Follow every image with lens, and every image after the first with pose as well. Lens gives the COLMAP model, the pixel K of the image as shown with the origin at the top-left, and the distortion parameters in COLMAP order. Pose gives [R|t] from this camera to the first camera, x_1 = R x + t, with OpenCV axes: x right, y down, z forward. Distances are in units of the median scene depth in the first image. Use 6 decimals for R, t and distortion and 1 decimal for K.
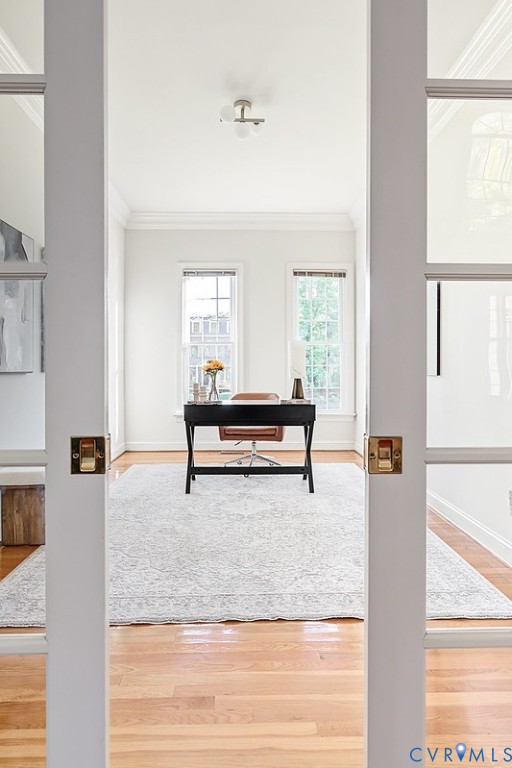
lens RADIAL K [[735.9, 0, 256.0], [0, 735.9, 384.0], [0, 0, 1]] dist [-0.002196, -0.001583]
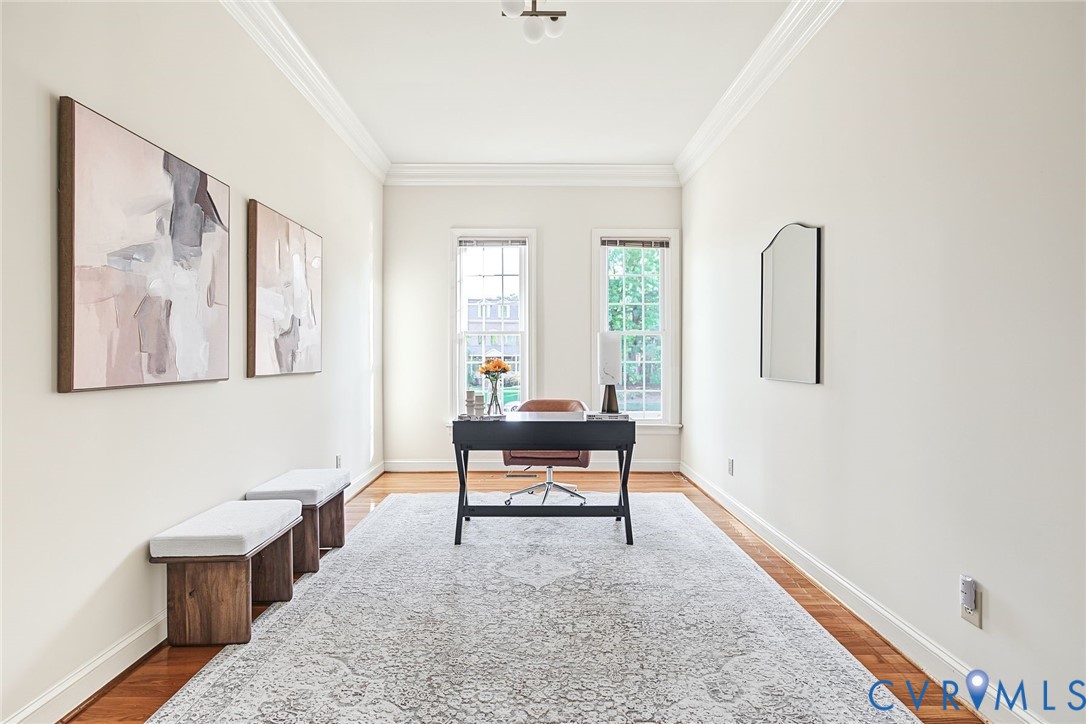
lens RADIAL K [[525.6, 0, 543.0], [0, 525.6, 362.0], [0, 0, 1]] dist [0.000542, -0.000532]
pose [[0.999903, 0.001988, -0.013784, -0.002388], [-0.001630, 0.999662, 0.025936, -0.042794], [0.013830, -0.025911, 0.999569, 0.484731]]
